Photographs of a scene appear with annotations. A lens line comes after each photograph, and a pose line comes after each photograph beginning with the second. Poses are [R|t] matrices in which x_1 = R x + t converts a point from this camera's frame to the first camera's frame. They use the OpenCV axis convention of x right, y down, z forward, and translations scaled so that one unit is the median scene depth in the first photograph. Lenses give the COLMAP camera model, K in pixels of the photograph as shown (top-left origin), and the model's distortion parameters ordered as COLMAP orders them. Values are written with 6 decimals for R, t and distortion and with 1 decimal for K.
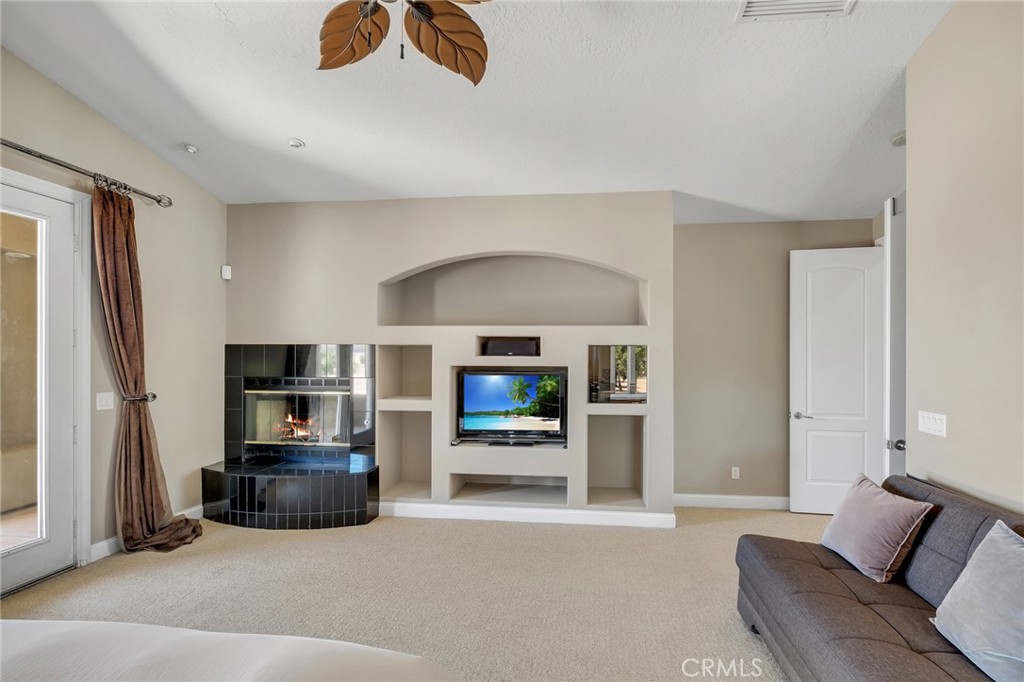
lens RADIAL K [[545.2, 0, 525.4], [0, 545.2, 344.5], [0, 0, 1]] dist [-0.003119, -0.000910]
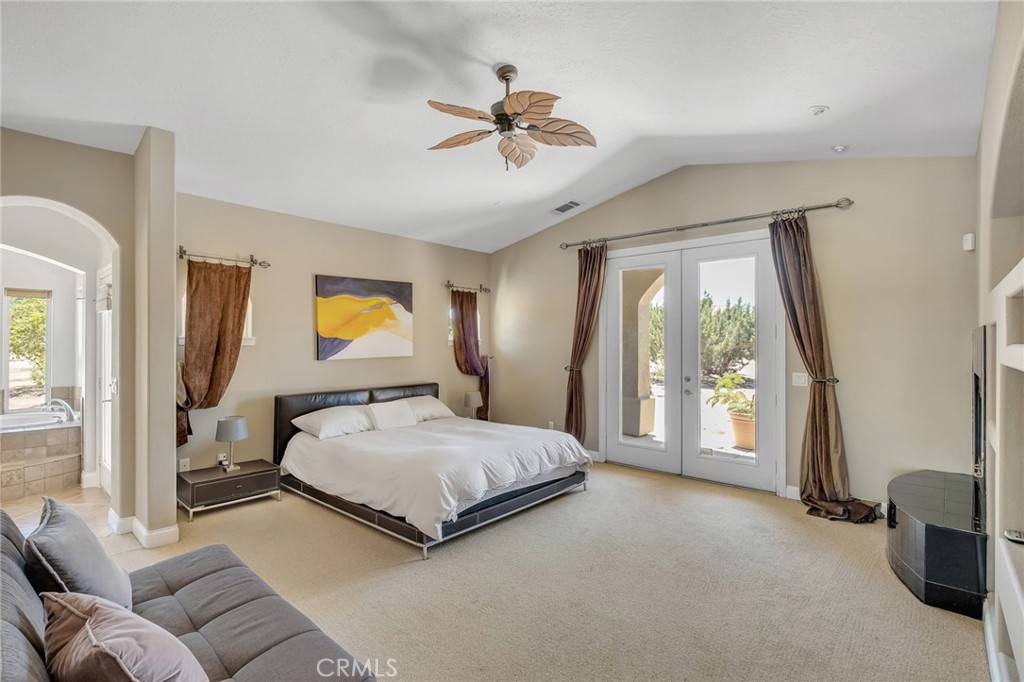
lens RADIAL K [[499.1, 0, 512.0], [0, 499.1, 341.0], [0, 0, 1]] dist [-0.000075, -0.000407]
pose [[-0.579658, -0.001241, -0.814859, 0.578792], [0.001756, 0.999995, -0.002772, 0.015141], [0.814858, -0.003038, -0.579653, 1.121534]]
